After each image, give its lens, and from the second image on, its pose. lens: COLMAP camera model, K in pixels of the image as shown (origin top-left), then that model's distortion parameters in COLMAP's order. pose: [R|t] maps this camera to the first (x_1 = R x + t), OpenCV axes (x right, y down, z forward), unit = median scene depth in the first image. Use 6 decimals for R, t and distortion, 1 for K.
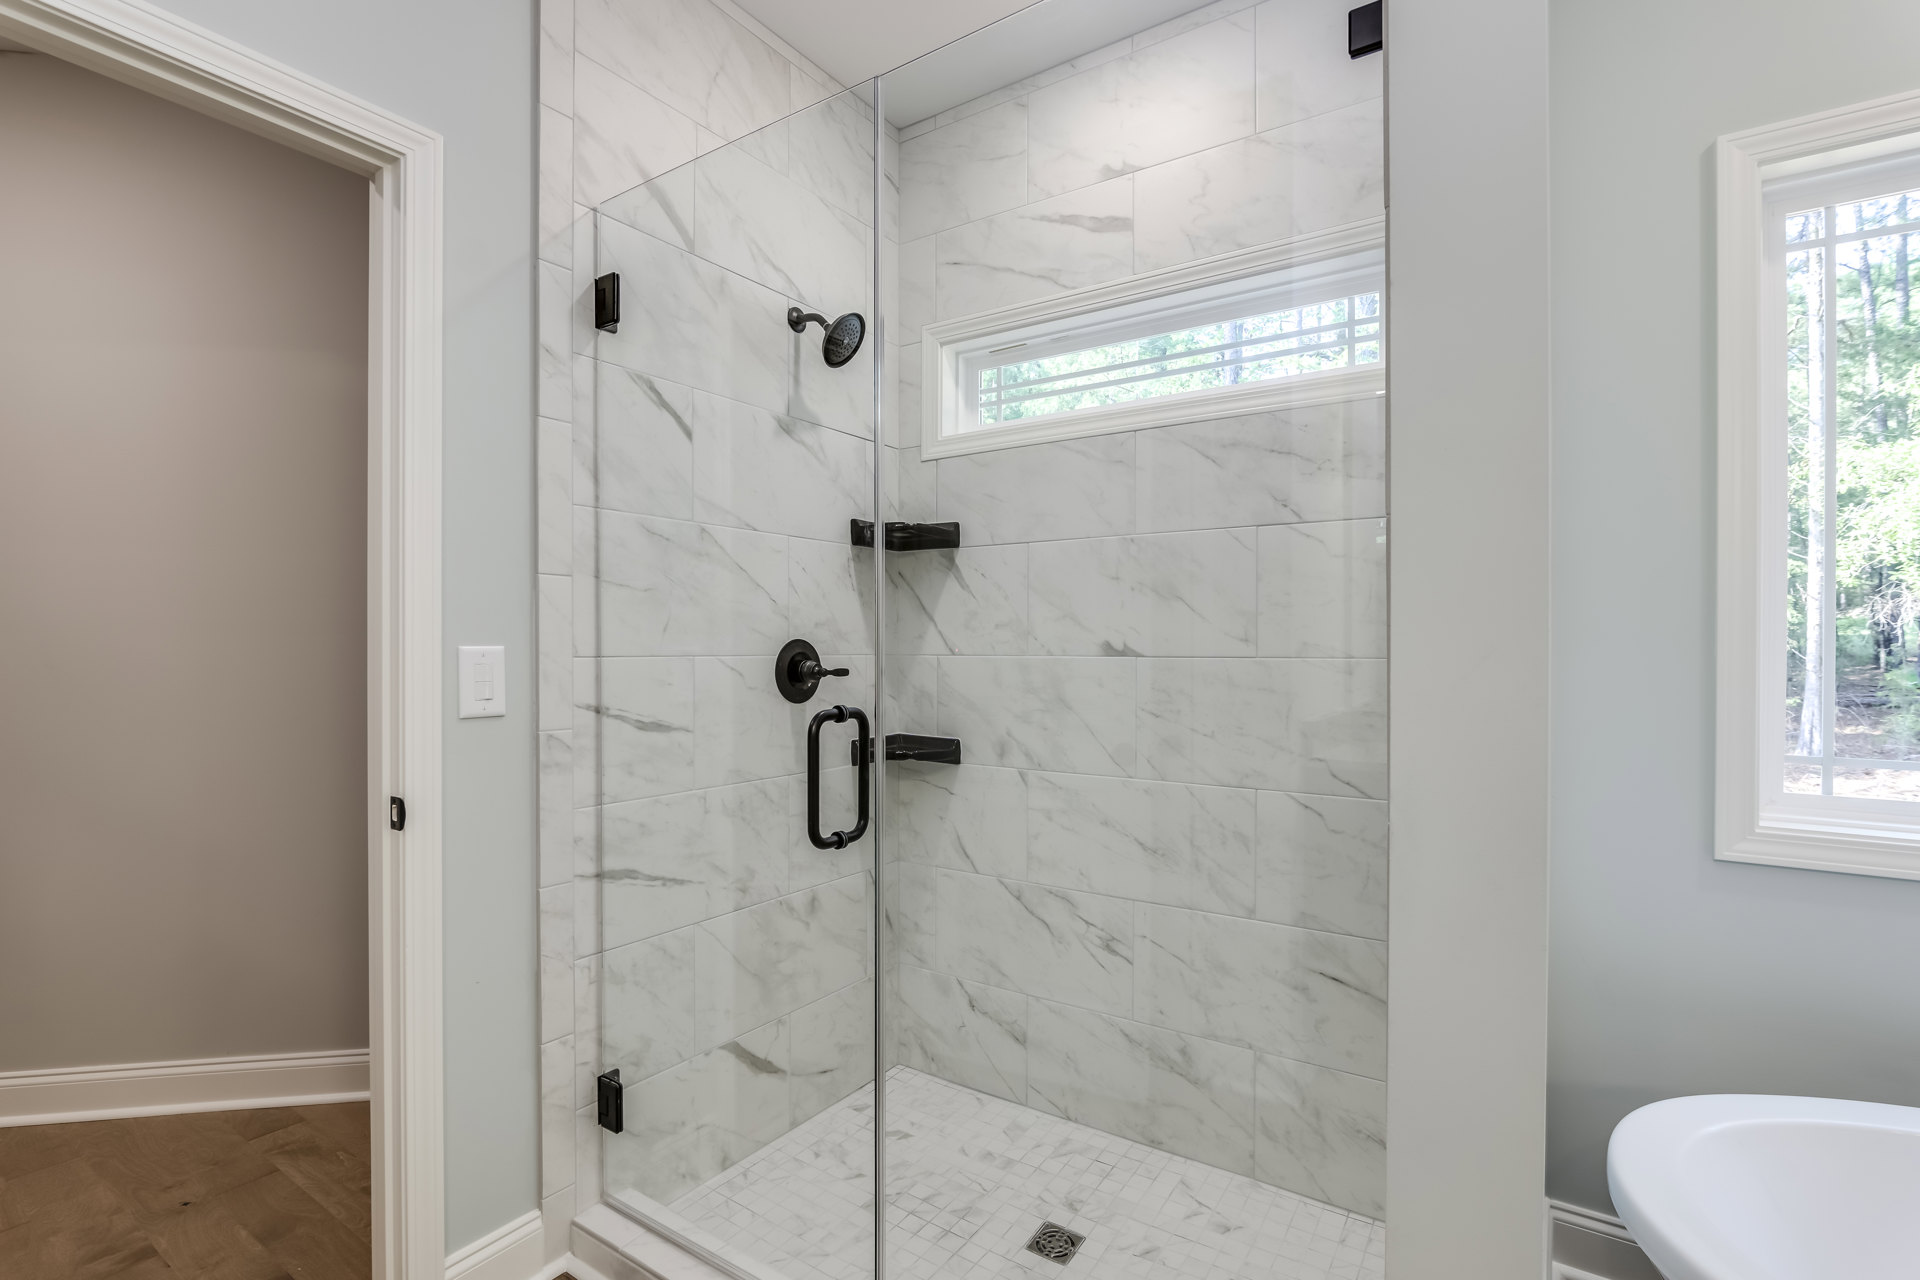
lens RADIAL K [[892.2, 0, 965.6], [0, 892.2, 651.9], [0, 0, 1]] dist [-0.016565, 0.002733]
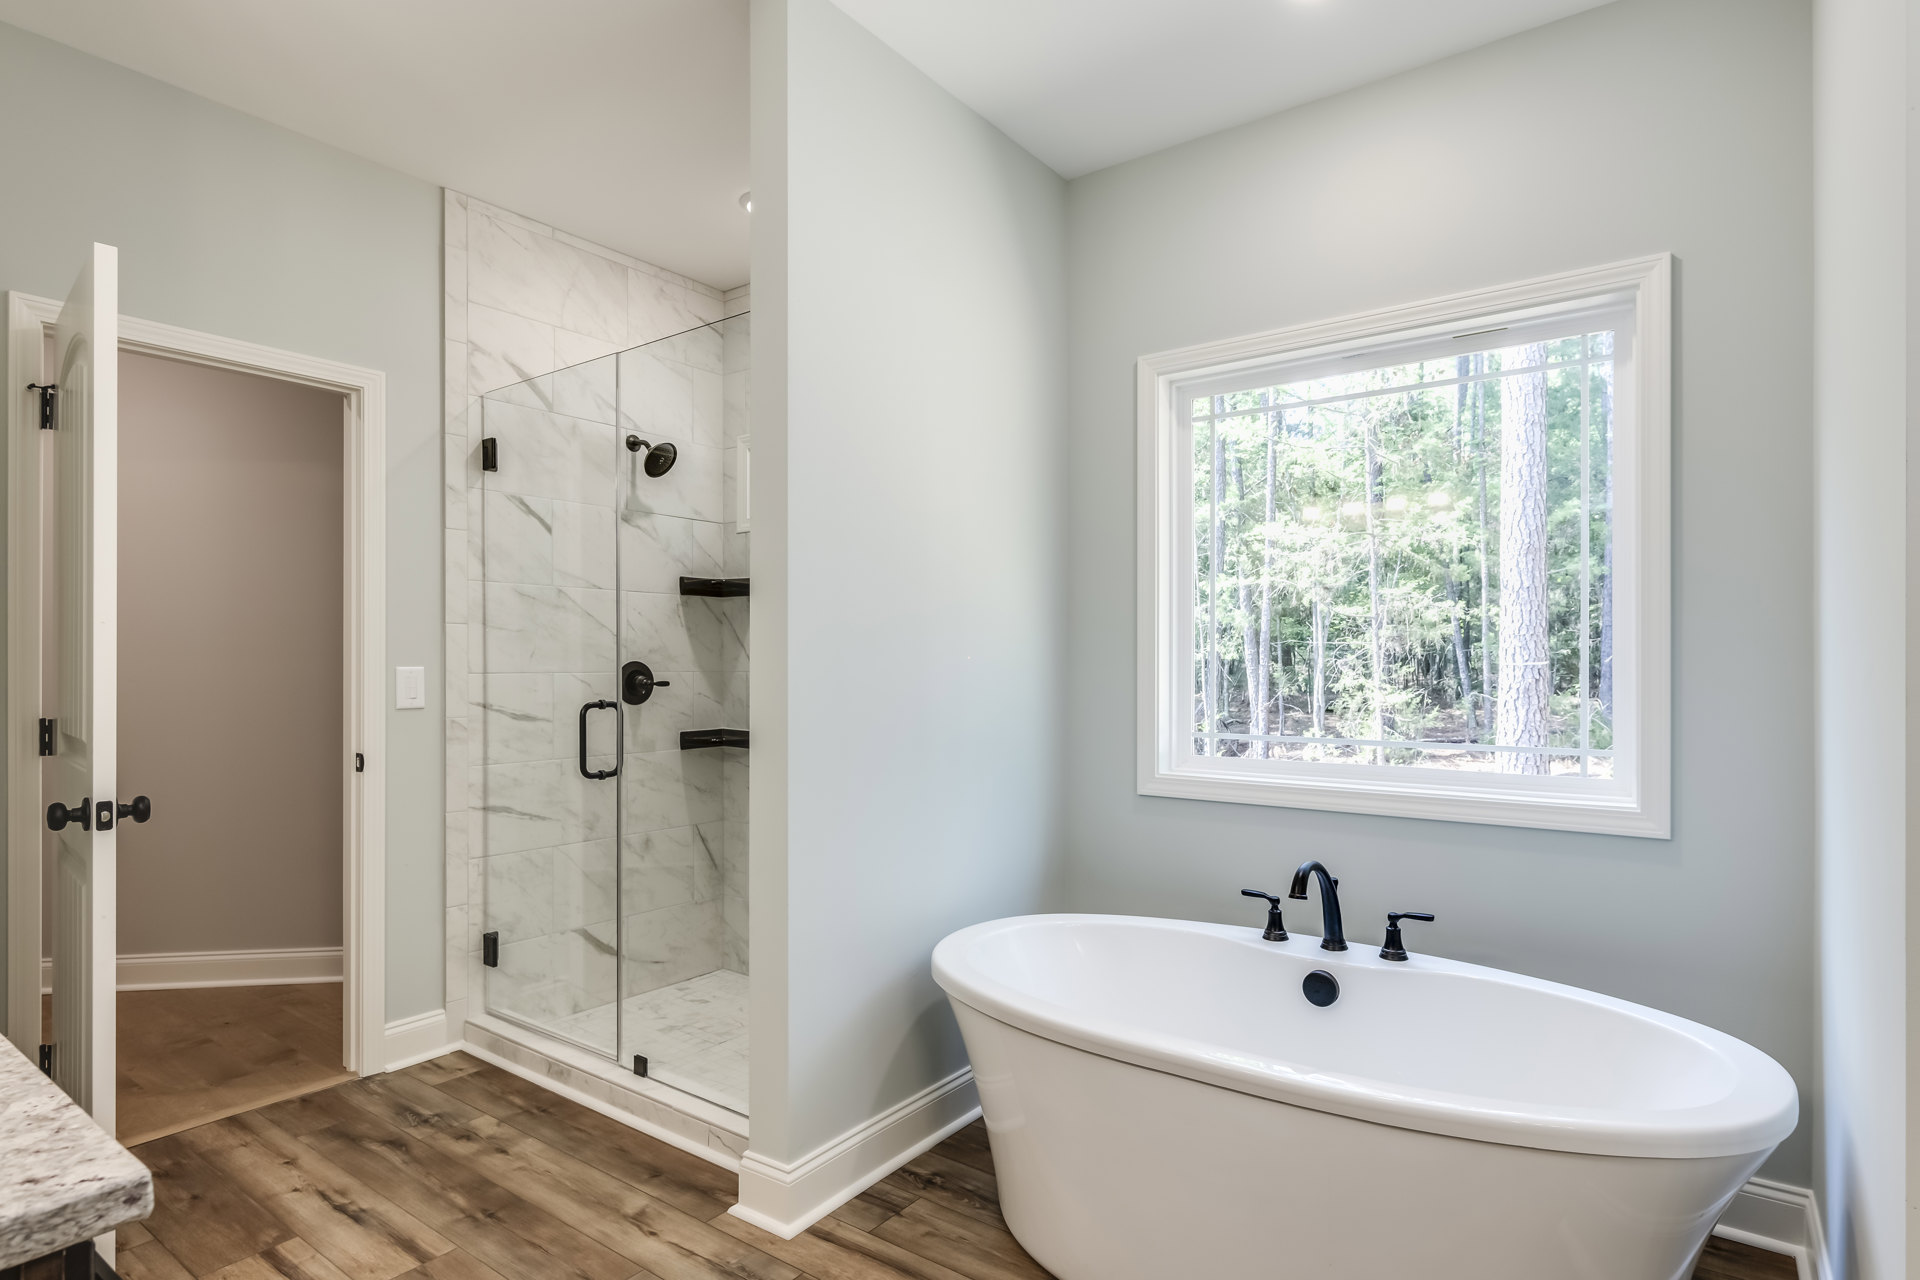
lens RADIAL K [[999.7, 0, 976.8], [0, 999.7, 662.2], [0, 0, 1]] dist [0.001426, -0.001376]
pose [[0.999367, -0.002538, -0.035476, 0.544418], [0.002287, 0.999972, -0.007125, 0.000577], [0.035493, 0.007039, 0.999345, -0.783776]]
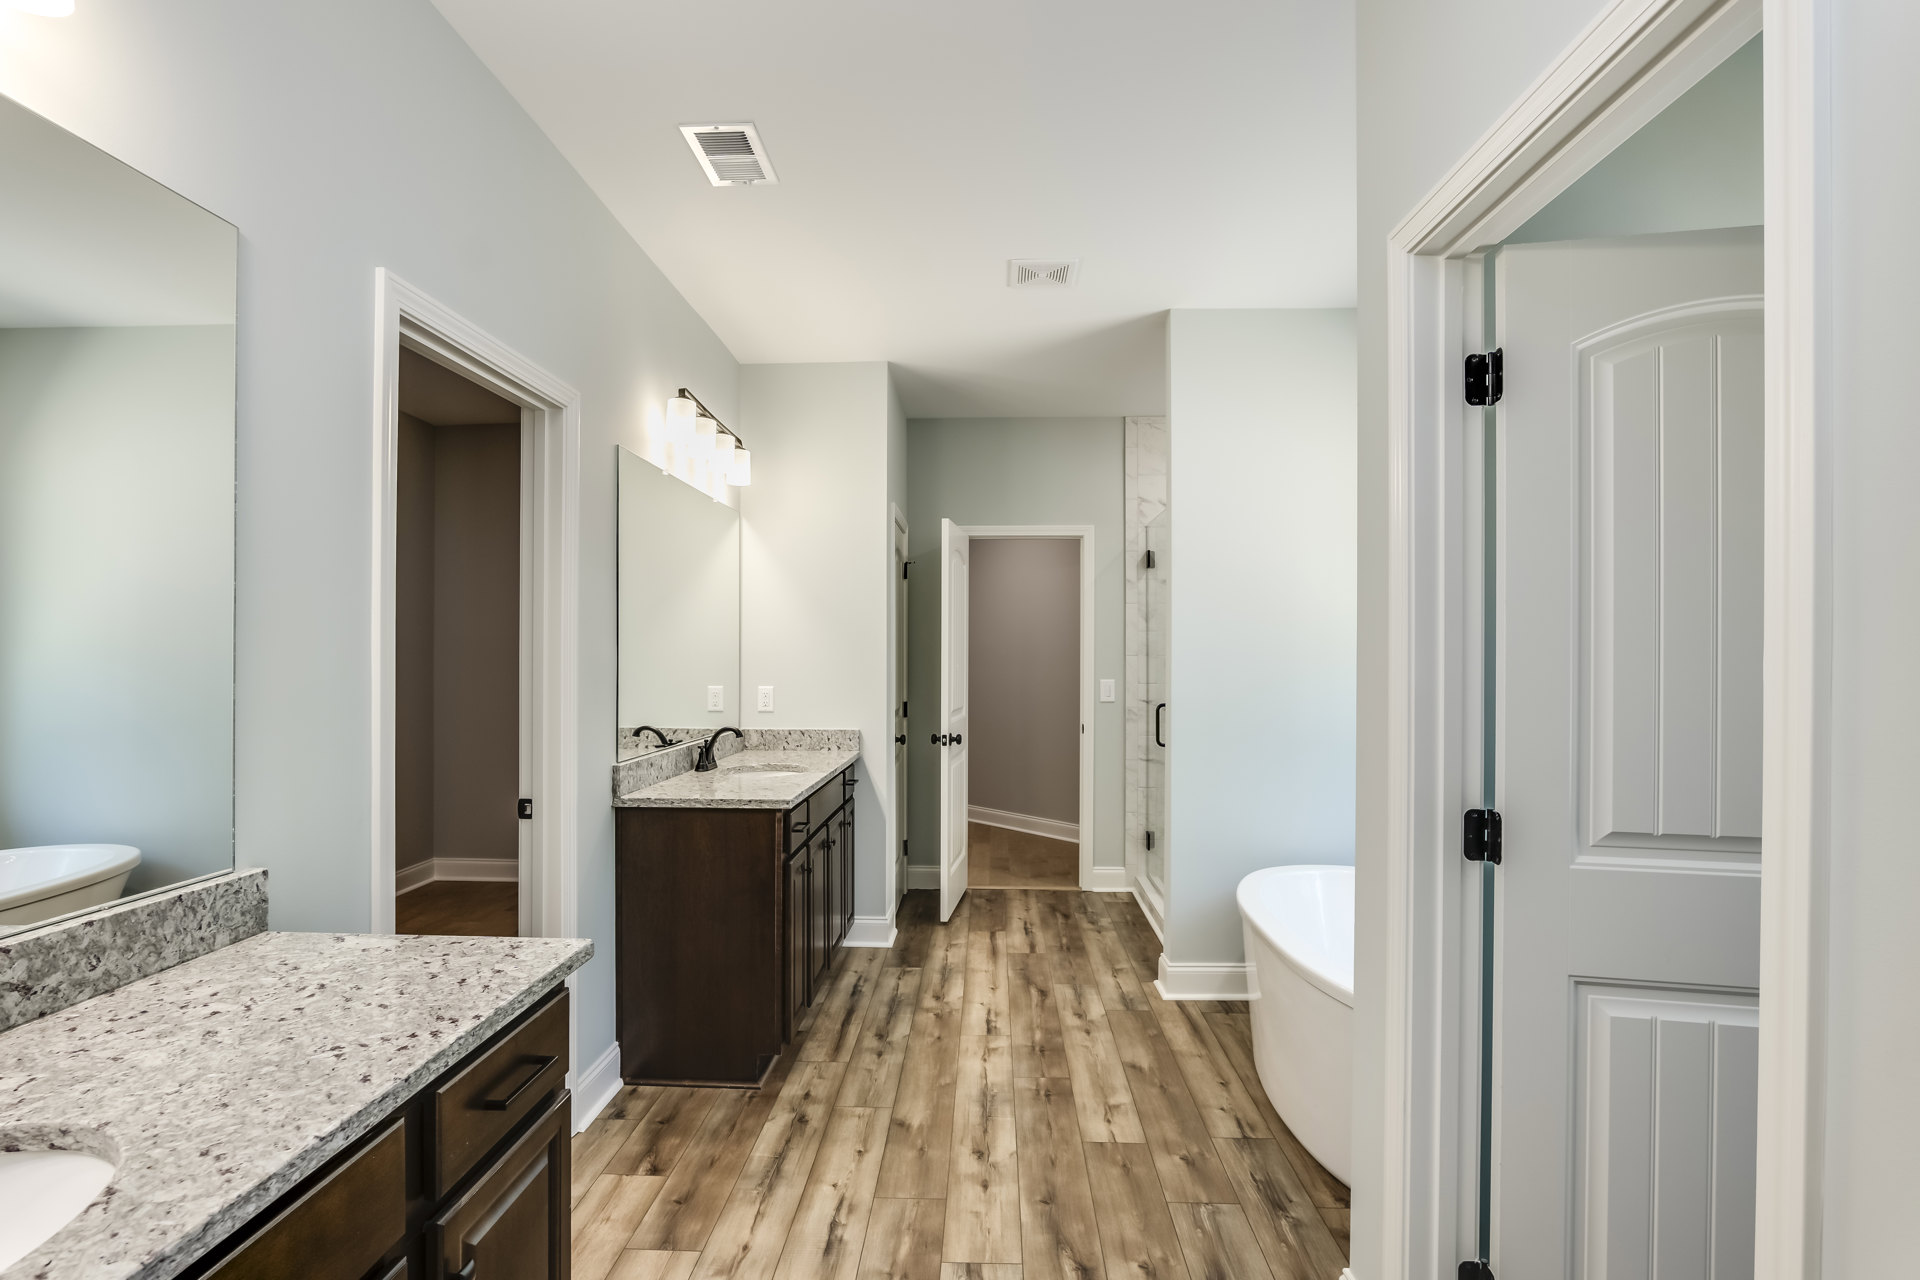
lens RADIAL K [[892.2, 0, 970.3], [0, 892.2, 652.0], [0, 0, 1]] dist [-0.016565, 0.002733]
pose [[0.543781, -0.000898, -0.839227, 1.672015], [-0.007016, 0.999960, -0.005616, -0.075120], [0.839198, 0.008942, 0.543752, -1.027591]]
